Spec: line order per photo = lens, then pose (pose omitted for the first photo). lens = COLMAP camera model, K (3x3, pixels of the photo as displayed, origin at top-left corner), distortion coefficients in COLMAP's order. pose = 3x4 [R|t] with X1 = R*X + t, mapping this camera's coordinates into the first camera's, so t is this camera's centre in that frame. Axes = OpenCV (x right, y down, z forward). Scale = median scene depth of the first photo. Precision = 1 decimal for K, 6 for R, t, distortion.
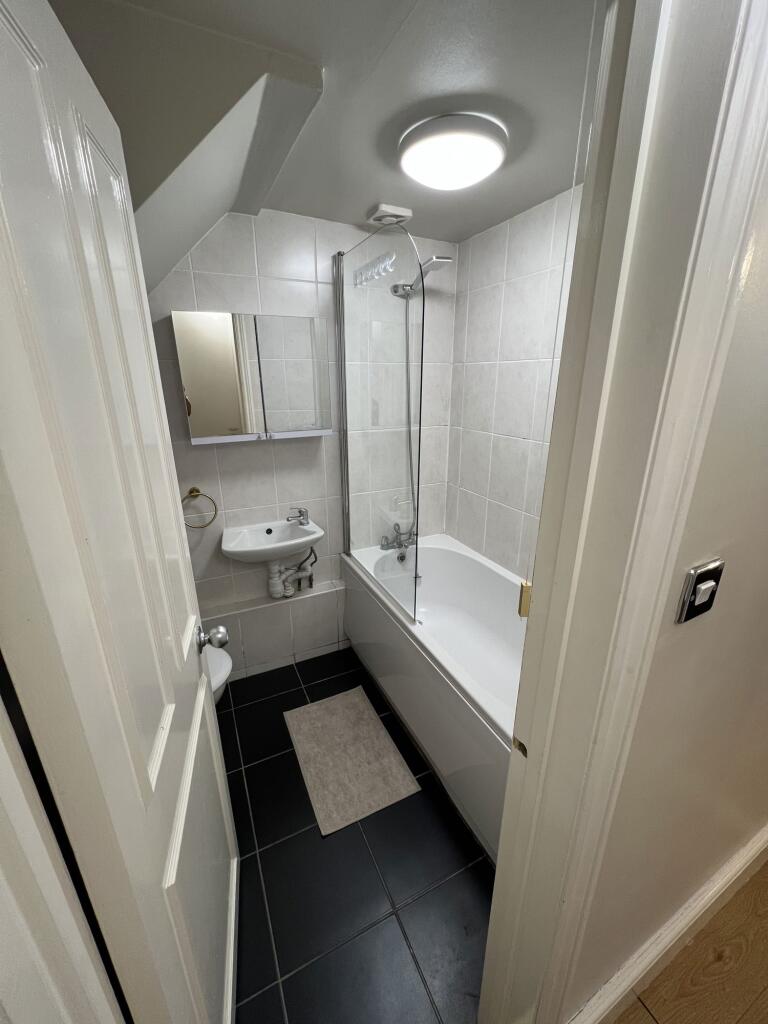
lens RADIAL K [[402.5, 0, 386.3], [0, 402.5, 512.1], [0, 0, 1]] dist [-0.007734, 0.000352]
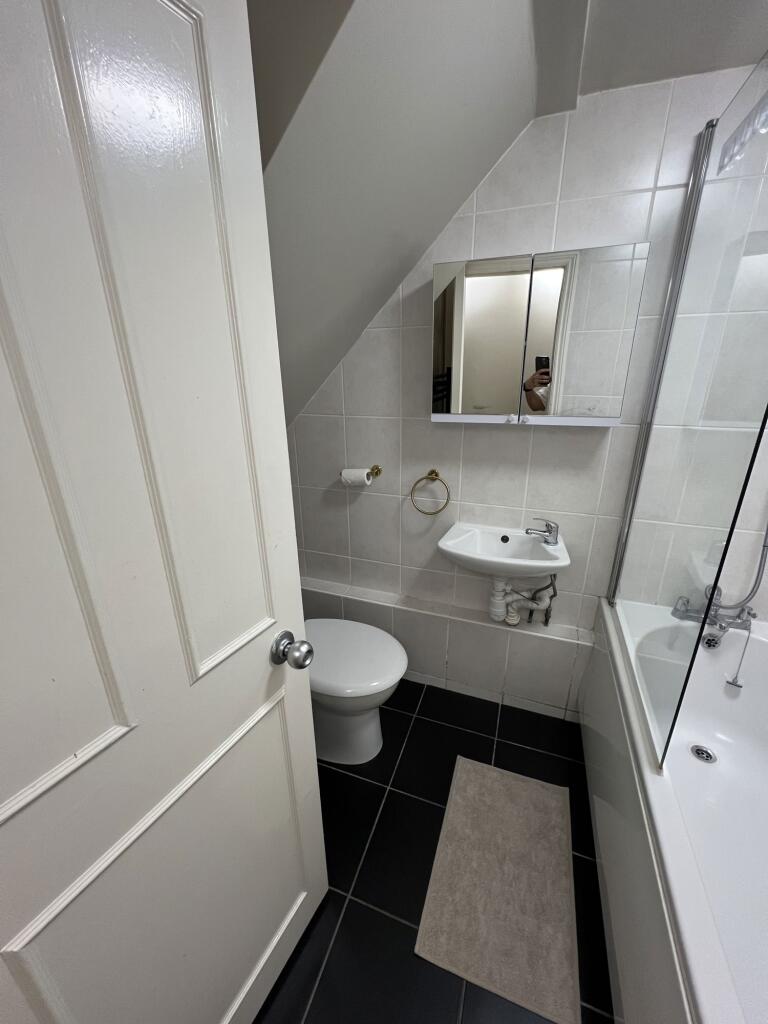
lens RADIAL K [[402.5, 0, 384.5], [0, 402.5, 512.7], [0, 0, 1]] dist [-0.007734, 0.000352]
pose [[0.686468, 0.237057, -0.687434, 0.083363], [-0.220302, 0.968739, 0.114070, -0.041874], [0.692985, 0.073137, 0.717233, 0.250400]]
